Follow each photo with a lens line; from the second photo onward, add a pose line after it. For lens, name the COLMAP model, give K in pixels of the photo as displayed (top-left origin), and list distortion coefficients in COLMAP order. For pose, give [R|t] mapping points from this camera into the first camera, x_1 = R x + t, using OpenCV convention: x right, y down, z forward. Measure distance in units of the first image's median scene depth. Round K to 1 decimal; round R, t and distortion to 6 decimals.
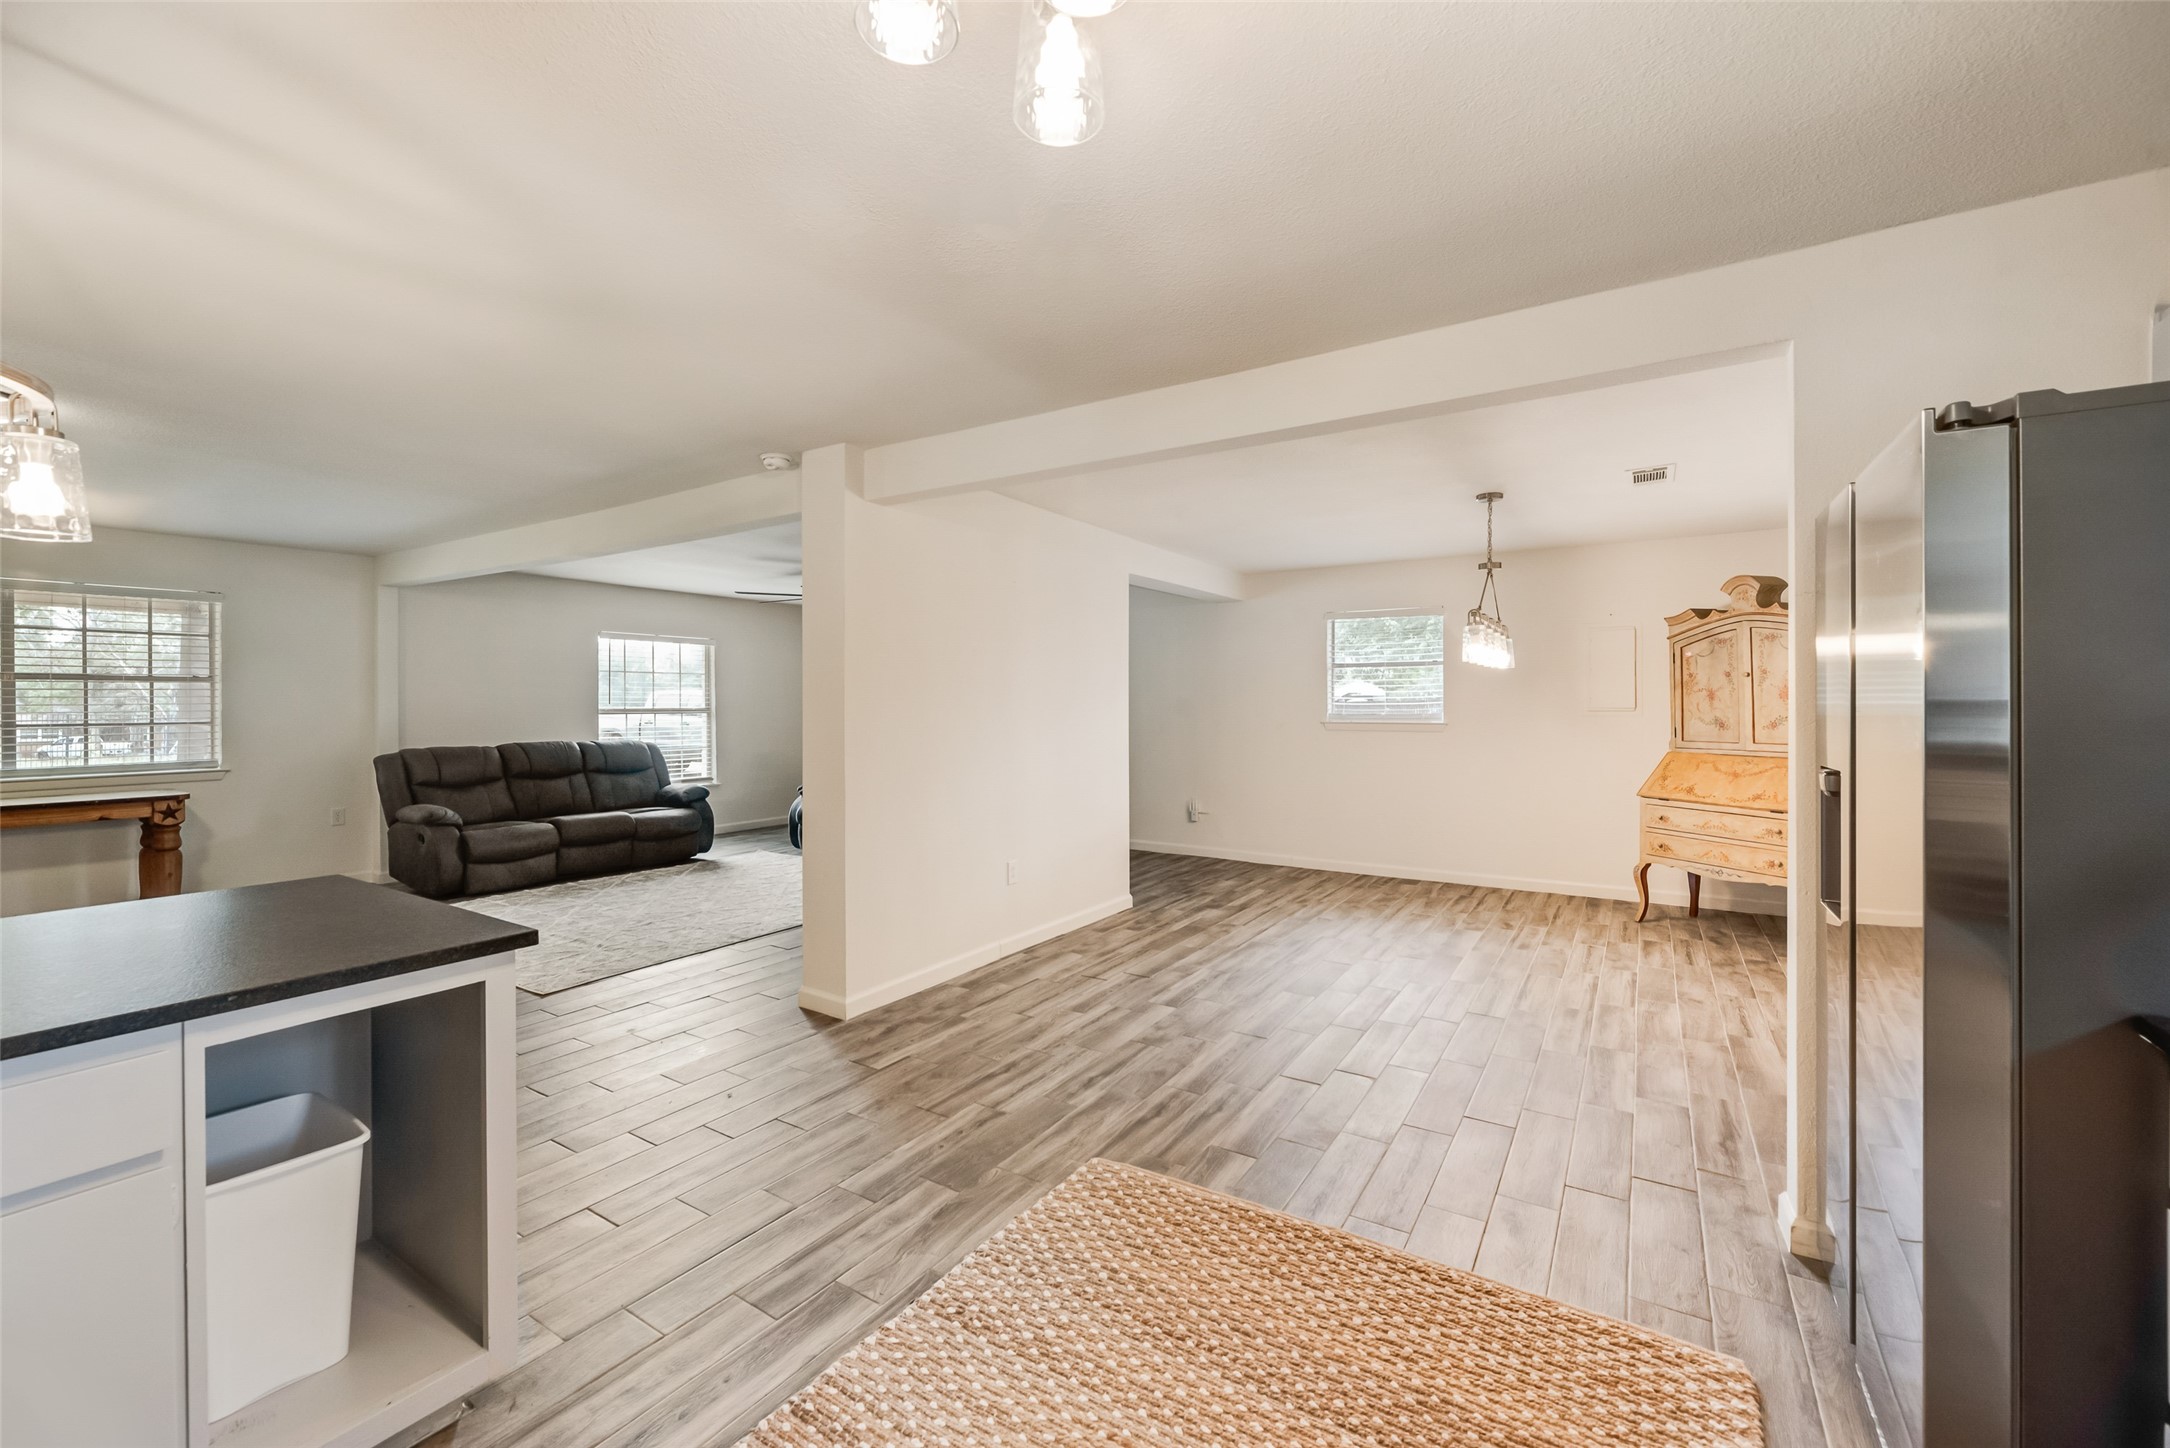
lens RADIAL K [[877.1, 0, 1082.3], [0, 877.1, 712.1], [0, 0, 1]] dist [-0.002609, -0.000185]
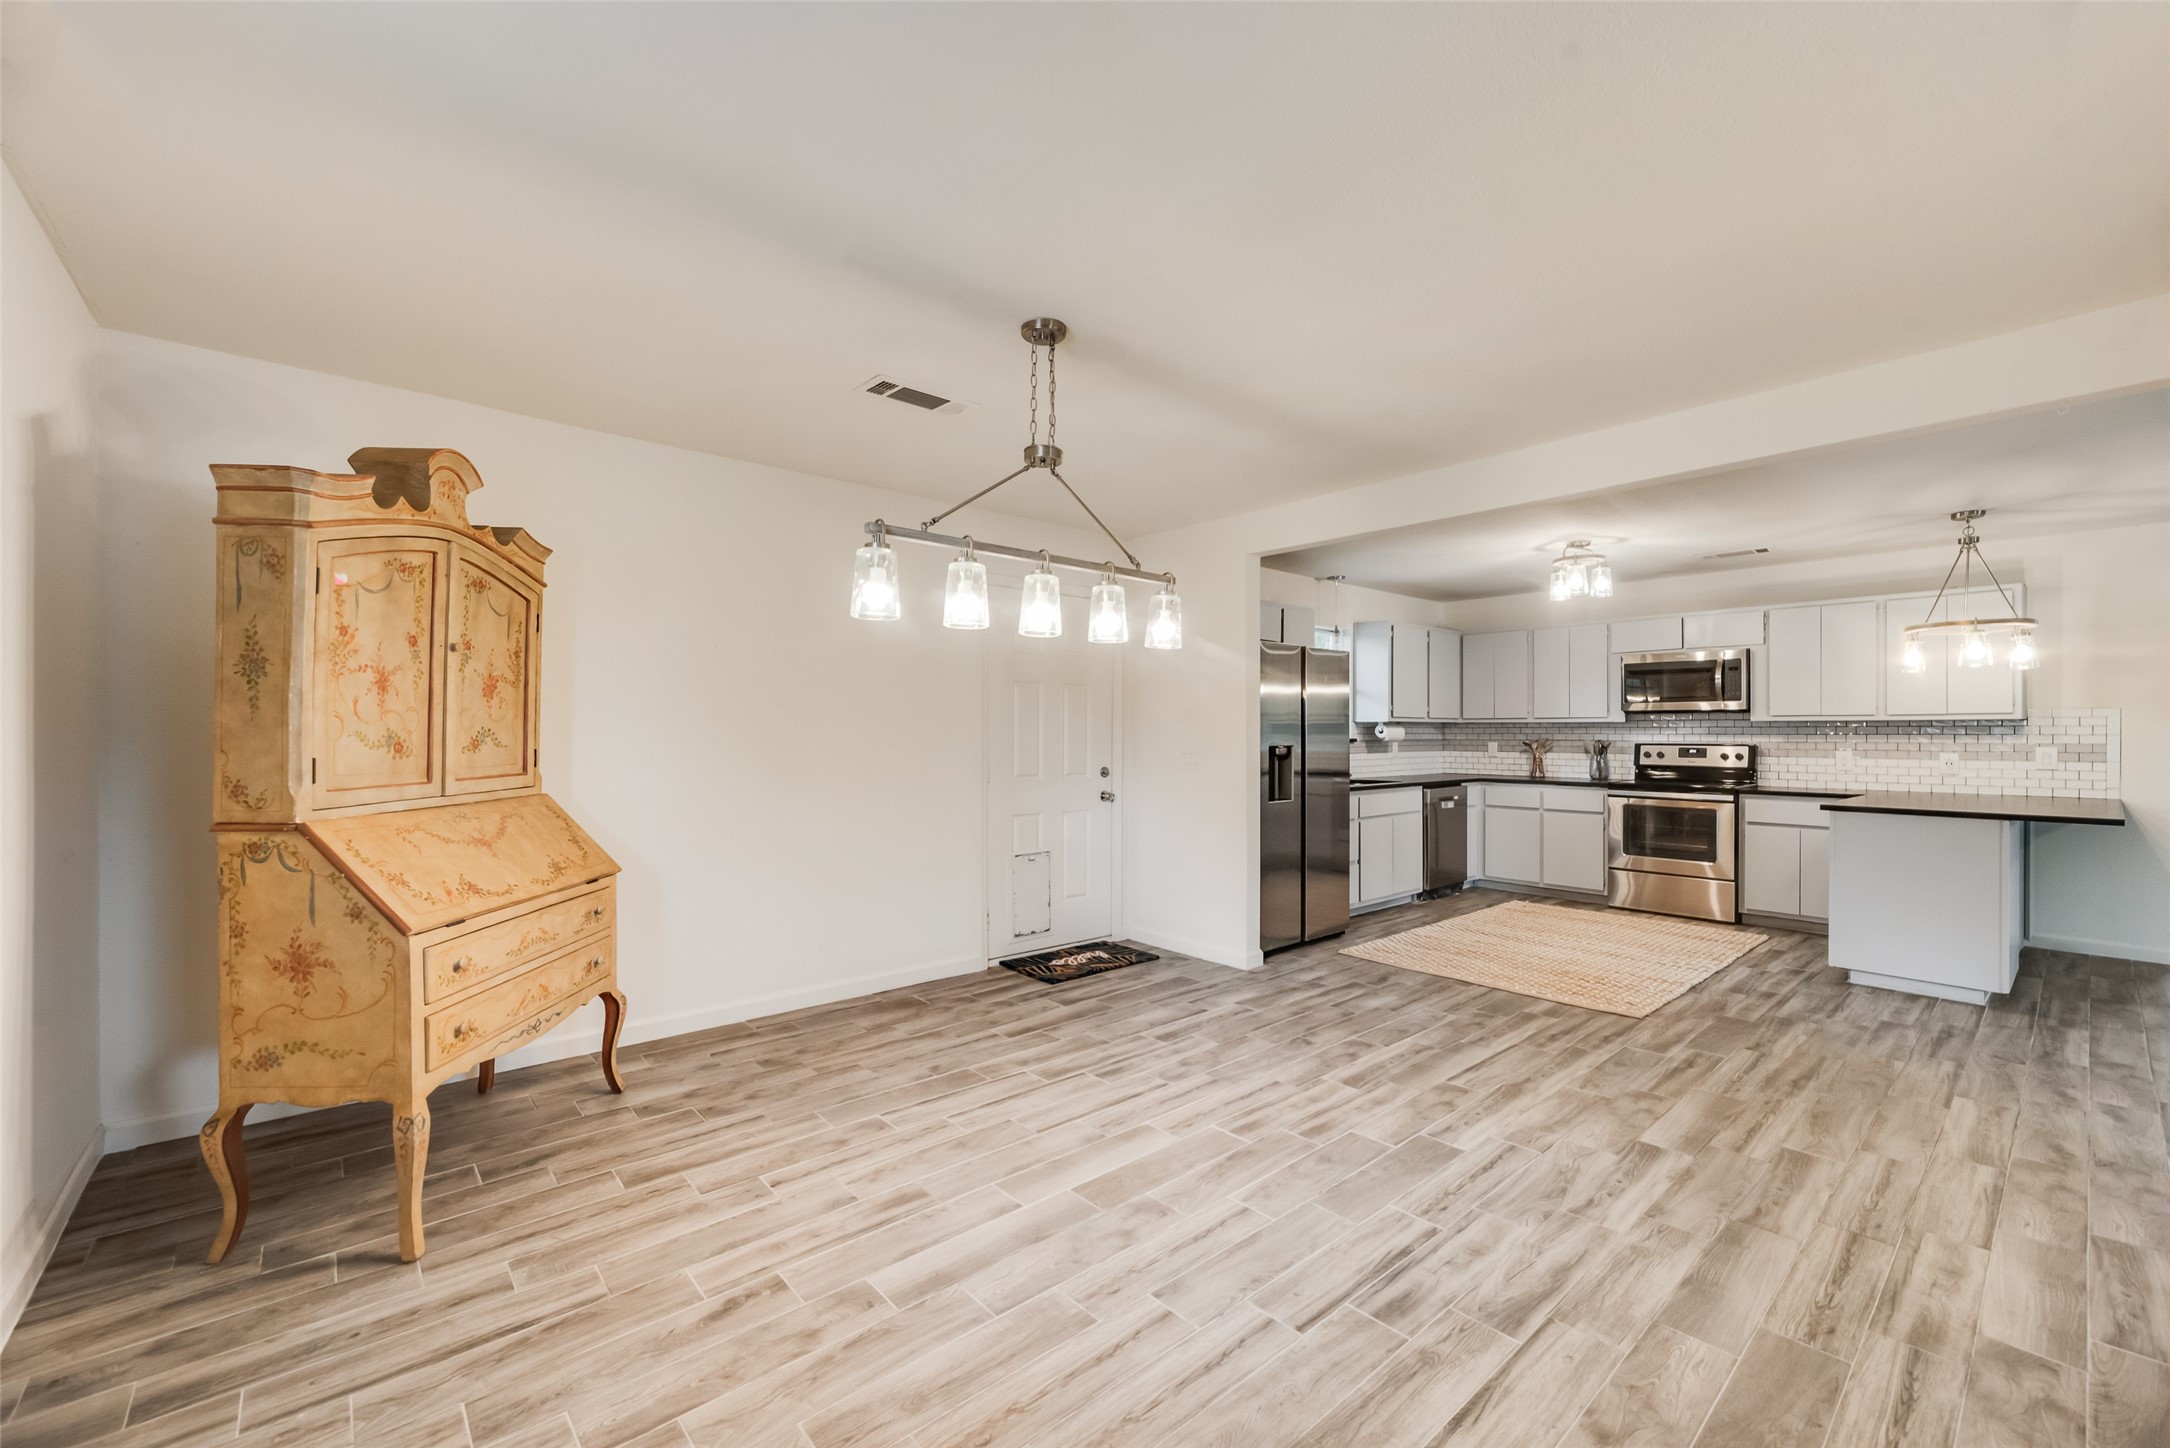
lens RADIAL K [[877.1, 0, 1081.0], [0, 877.1, 731.6], [0, 0, 1]] dist [-0.002609, -0.000185]
pose [[-0.958090, -0.001981, 0.286462, 0.264865], [-0.000935, 0.999992, 0.003789, 0.004410], [-0.286467, 0.003363, -0.958084, 1.418266]]
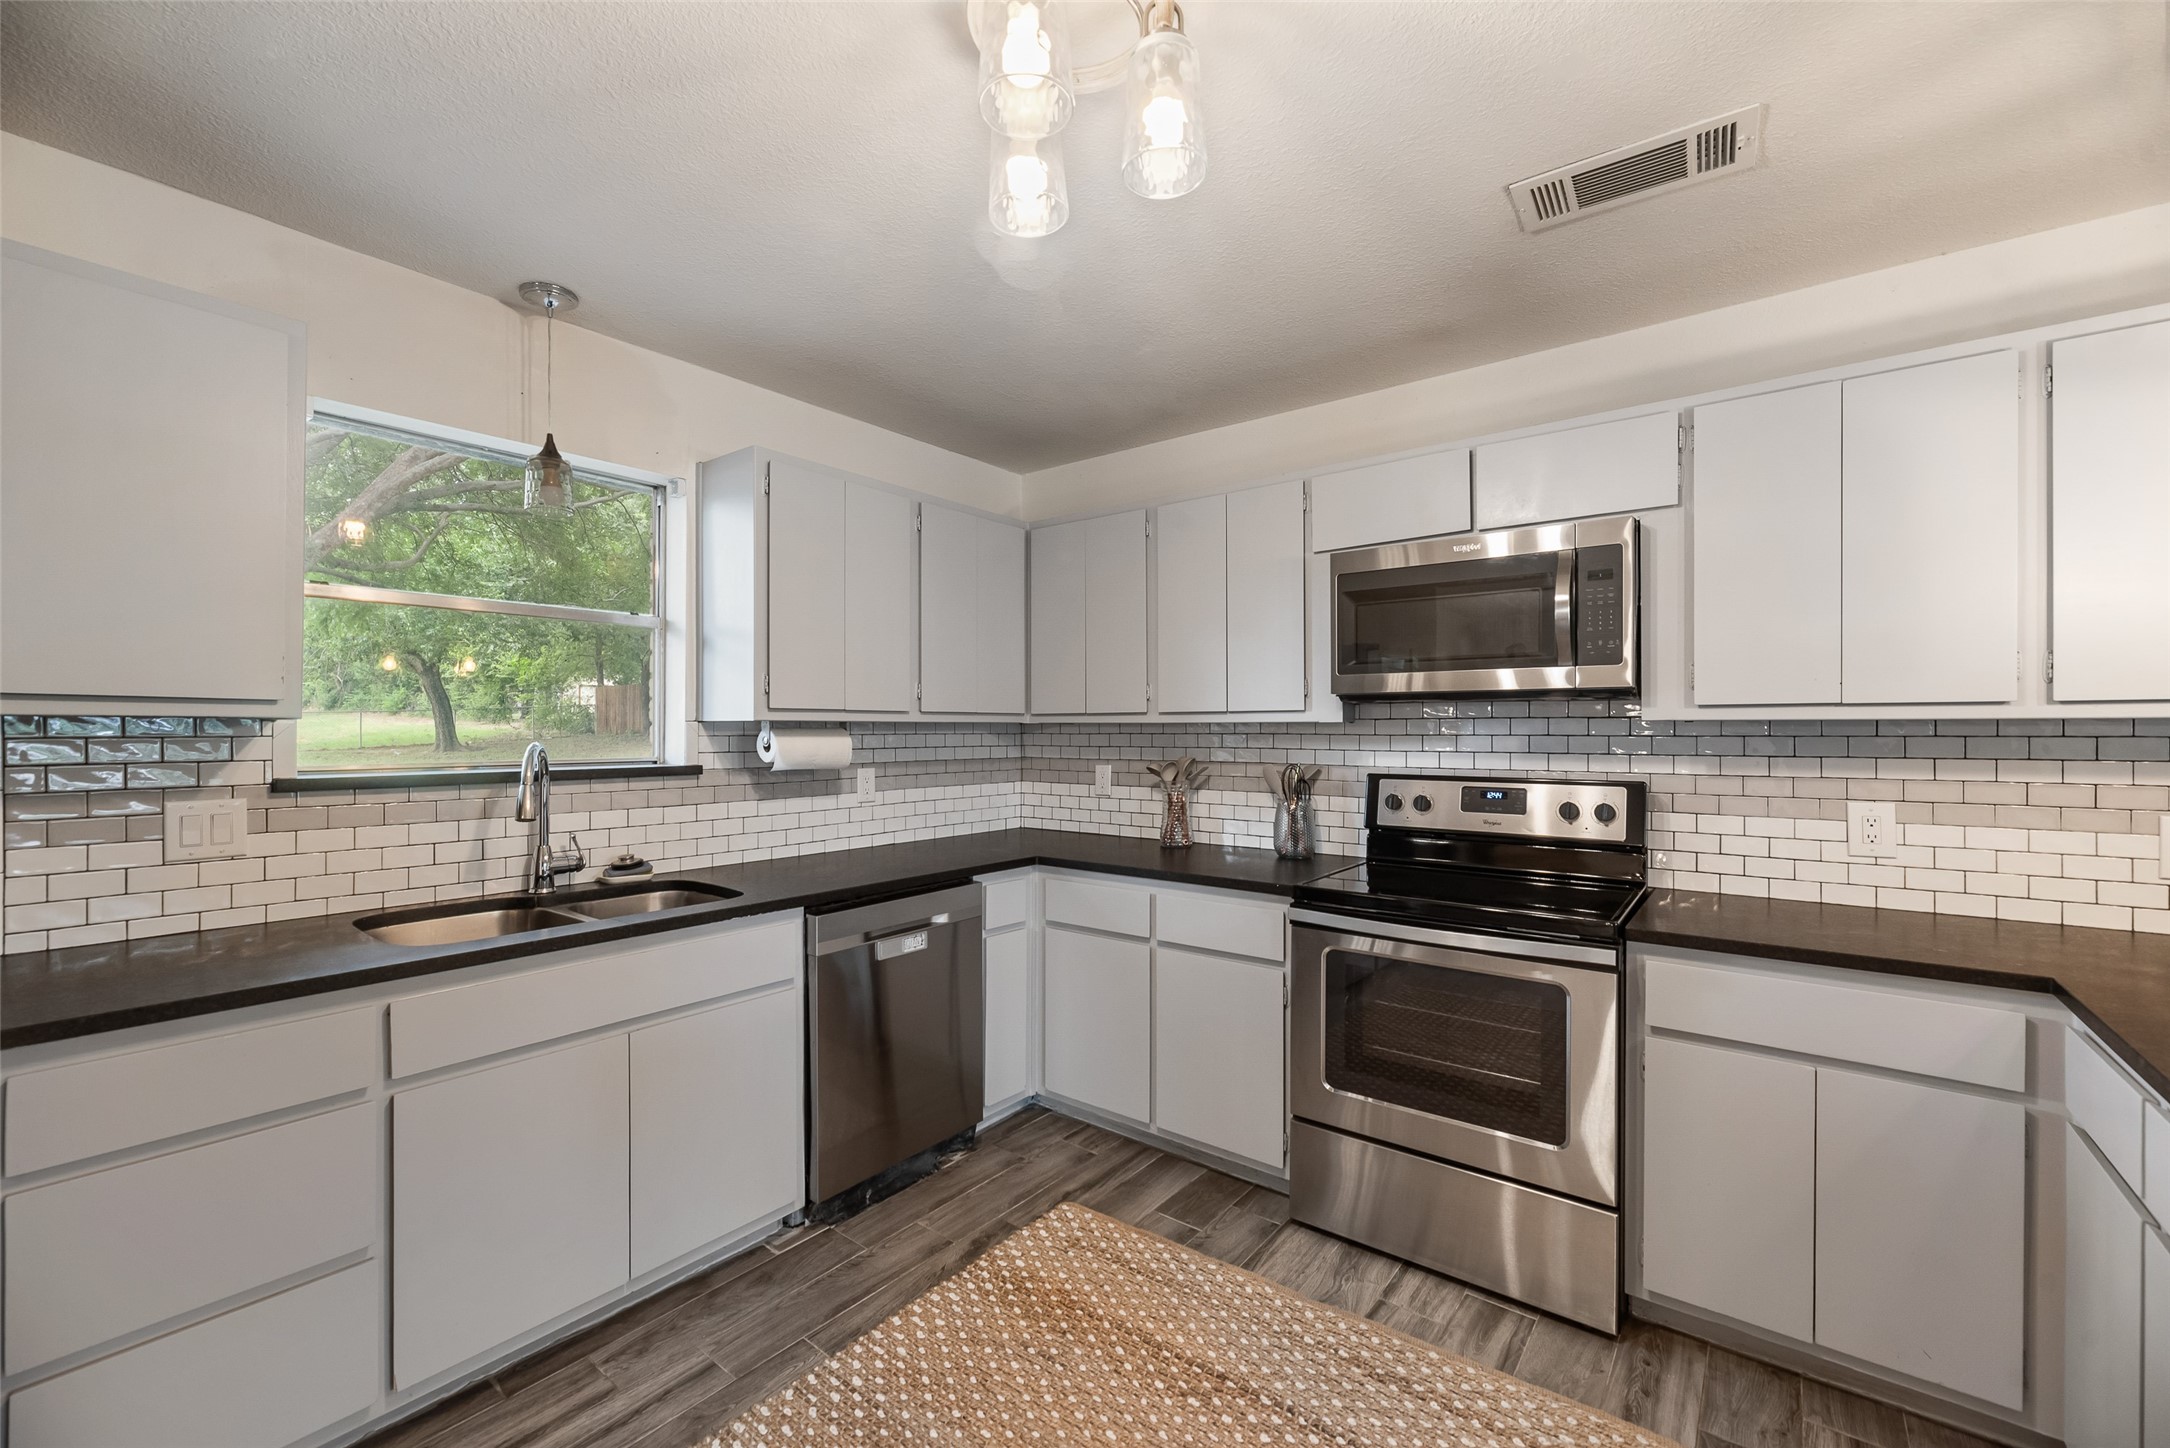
lens RADIAL K [[877.1, 0, 1085.9], [0, 877.1, 732.4], [0, 0, 1]] dist [-0.002609, -0.000185]
pose [[-0.995517, -0.000870, 0.094583, -0.042002], [-0.000147, 0.999971, 0.007656, -0.003759], [-0.094586, 0.007608, -0.995488, 0.448793]]
